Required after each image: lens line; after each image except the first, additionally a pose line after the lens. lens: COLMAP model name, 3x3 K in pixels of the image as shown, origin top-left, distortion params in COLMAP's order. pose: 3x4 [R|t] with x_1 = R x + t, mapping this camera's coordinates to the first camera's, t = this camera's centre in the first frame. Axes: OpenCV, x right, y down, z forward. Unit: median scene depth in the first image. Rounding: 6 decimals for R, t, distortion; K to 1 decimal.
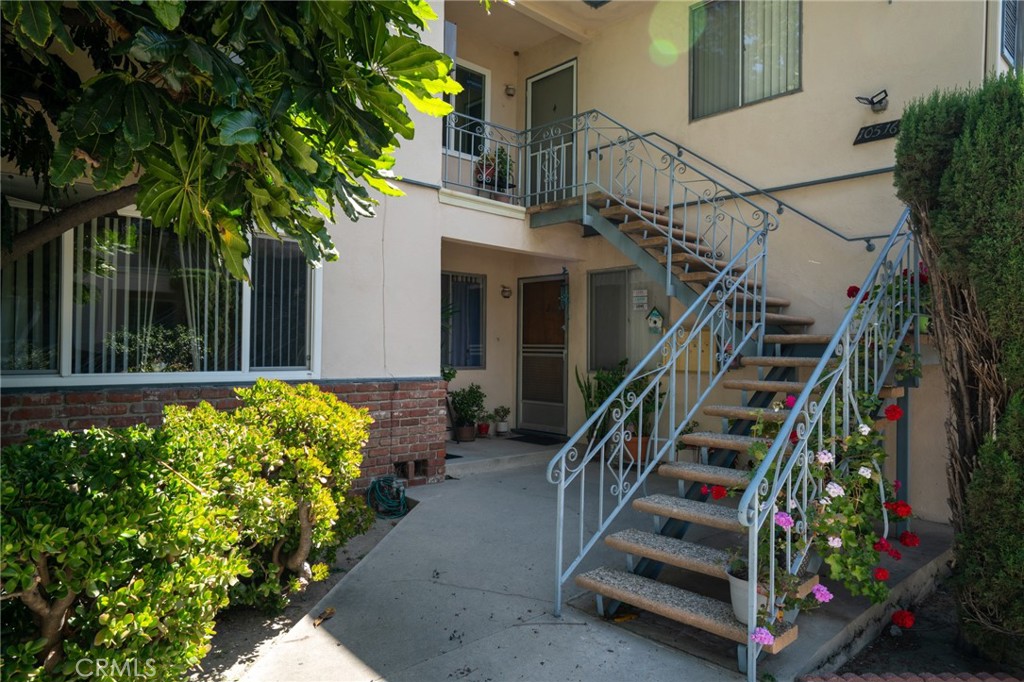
lens RADIAL K [[666.1, 0, 512.0], [0, 666.1, 341.0], [0, 0, 1]] dist [0.004239, 0.001228]
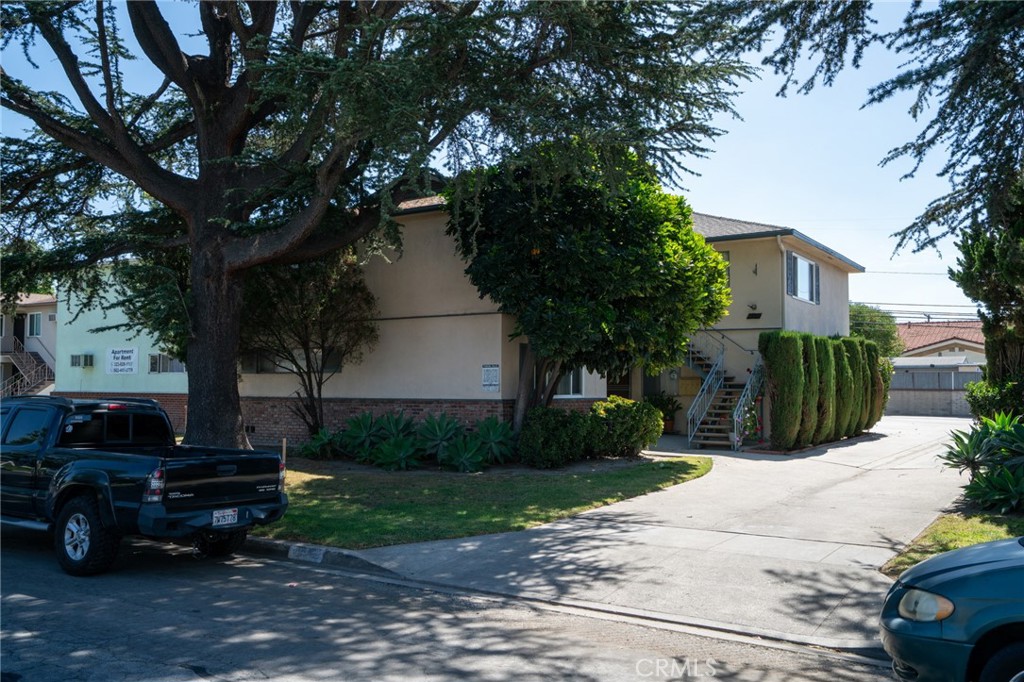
lens RADIAL K [[877.4, 0, 512.0], [0, 877.4, 341.0], [0, 0, 1]] dist [0.013761, 0.006720]
pose [[0.970797, 0.013534, 0.239520, -2.201277], [-0.004086, 0.999195, -0.039897, -0.045461], [-0.239867, 0.037753, 0.970071, -3.890443]]
